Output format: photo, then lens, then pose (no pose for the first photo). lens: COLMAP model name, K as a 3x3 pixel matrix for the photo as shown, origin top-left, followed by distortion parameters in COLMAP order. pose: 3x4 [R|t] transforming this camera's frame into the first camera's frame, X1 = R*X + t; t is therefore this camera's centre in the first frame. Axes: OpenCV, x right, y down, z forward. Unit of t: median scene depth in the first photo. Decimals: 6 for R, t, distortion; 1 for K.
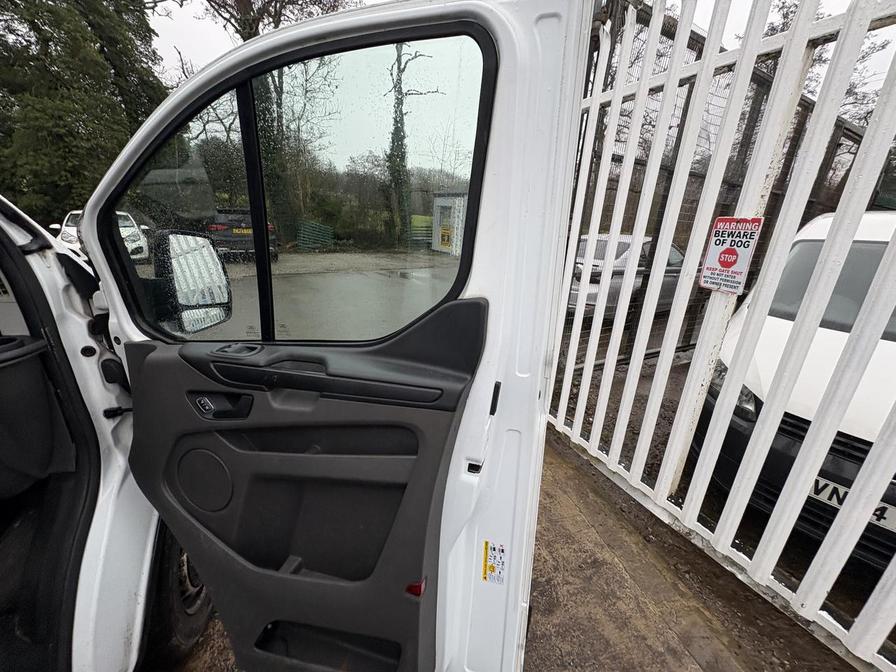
lens RADIAL K [[355.2, 0, 445.2], [0, 355.2, 336.5], [0, 0, 1]] dist [0.001767, -0.000258]
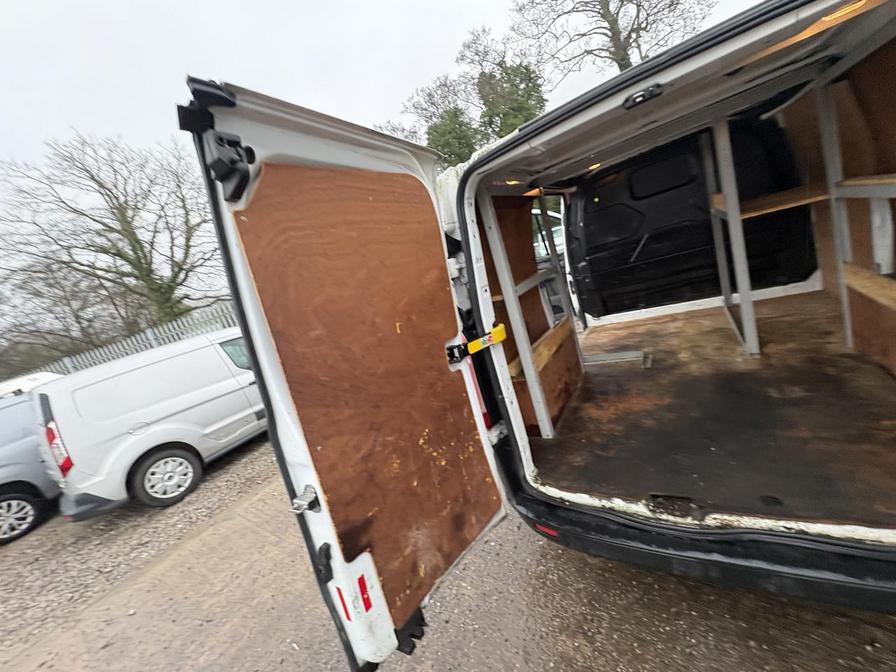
lens RADIAL K [[355.2, 0, 451.4], [0, 355.2, 337.6], [0, 0, 1]] dist [0.001767, -0.000258]
pose [[0.614644, -0.074839, -0.785247, -0.013265], [0.097427, 0.995069, -0.018577, 0.070623], [0.782765, -0.065086, 0.618904, -0.227781]]
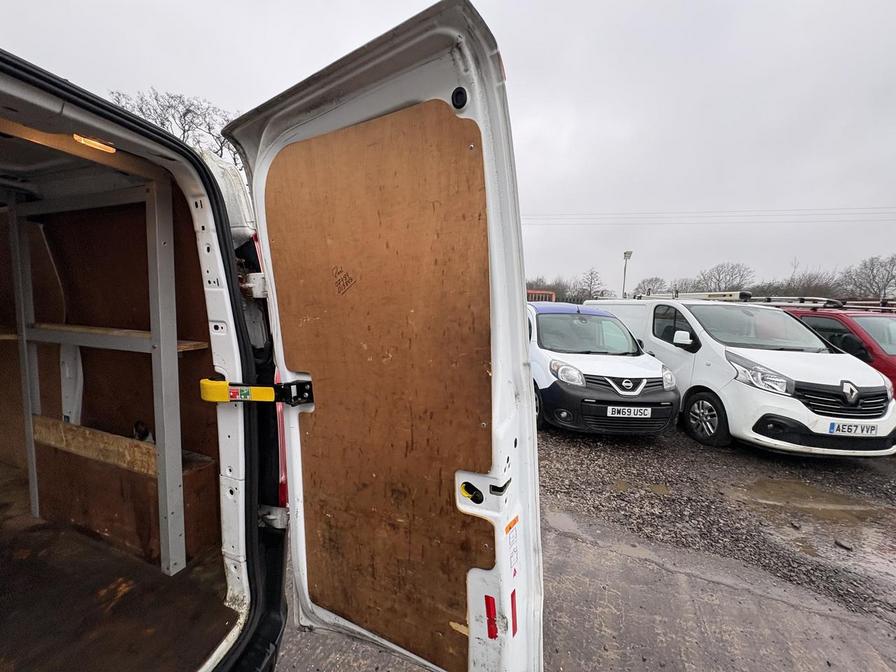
lens RADIAL K [[355.2, 0, 447.3], [0, 355.2, 339.3], [0, 0, 1]] dist [0.001767, -0.000258]
pose [[0.631301, -0.077293, 0.771677, -0.024253], [0.217704, 0.972675, -0.080675, 0.069494], [-0.744355, 0.218927, 0.630877, -0.211628]]
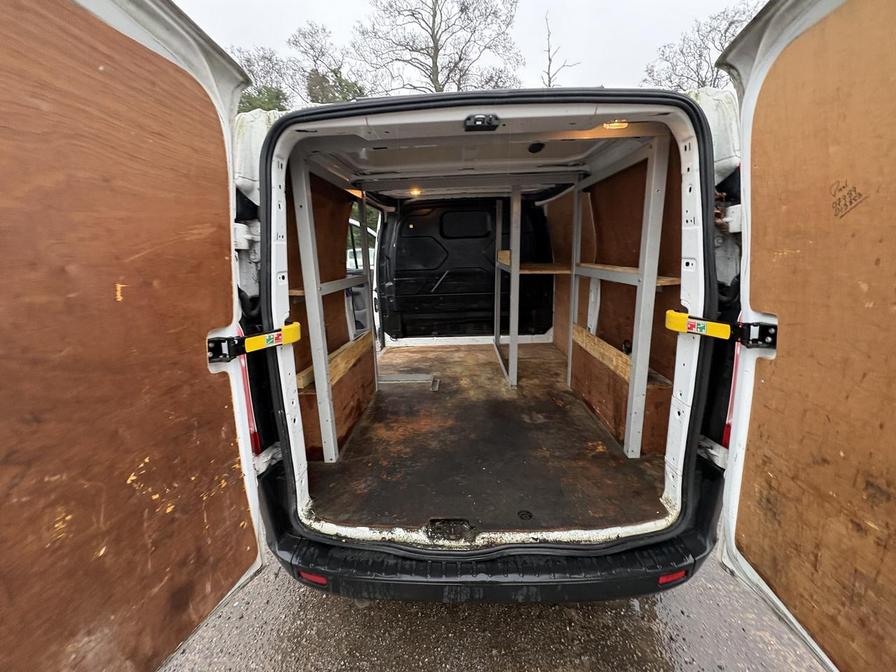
lens RADIAL K [[355.2, 0, 449.4], [0, 355.2, 335.5], [0, 0, 1]] dist [0.001767, -0.000258]
pose [[0.941321, 0.012345, -0.337286, -0.021218], [-0.033392, 0.997834, -0.056671, 0.072484], [0.335856, 0.064608, 0.939695, -0.220266]]
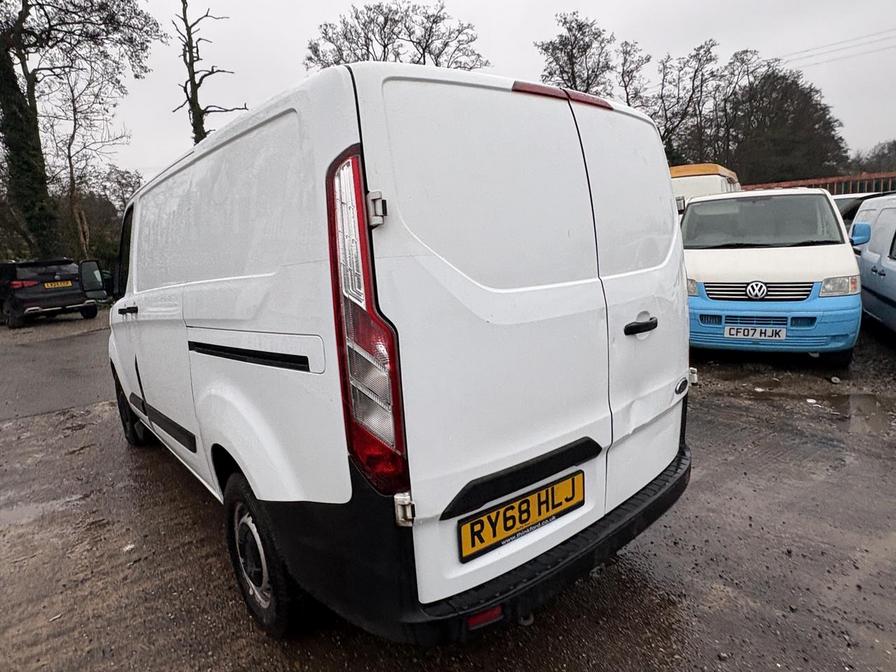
lens RADIAL K [[514.6, 0, 446.6], [0, 514.6, 338.0], [0, 0, 1]] dist [-0.002272, 0.005049]
pose [[0.921436, -0.168893, 0.349900, -0.104215], [0.213348, 0.972599, -0.092375, 0.079598], [-0.324711, 0.159768, 0.932221, -0.244099]]
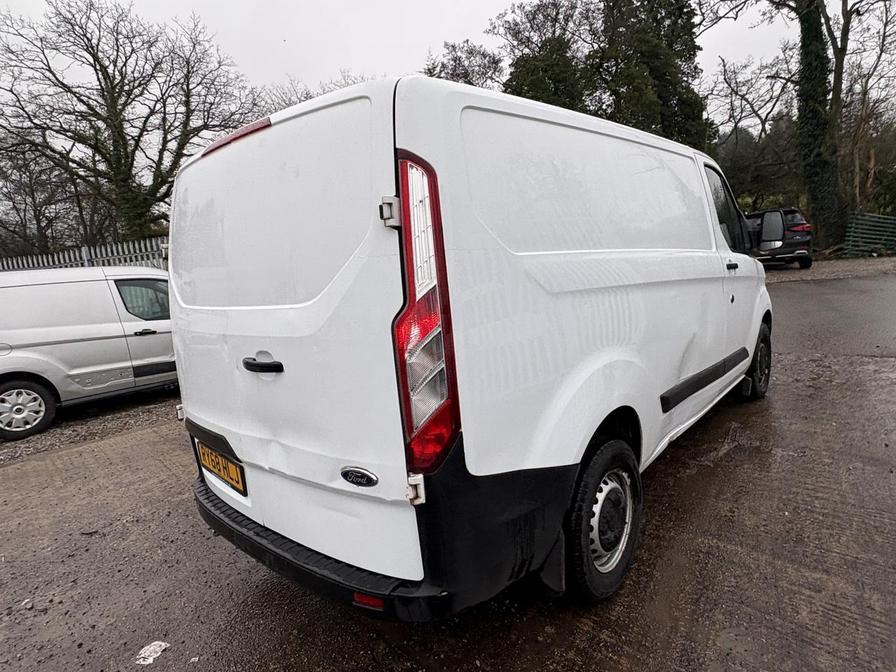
lens RADIAL K [[514.6, 0, 452.5], [0, 514.6, 338.9], [0, 0, 1]] dist [-0.002272, 0.005049]
pose [[0.512348, 0.051852, -0.857211, 0.081138], [-0.147631, 0.988634, -0.028436, 0.068011], [0.845993, 0.141120, 0.514180, -0.176698]]
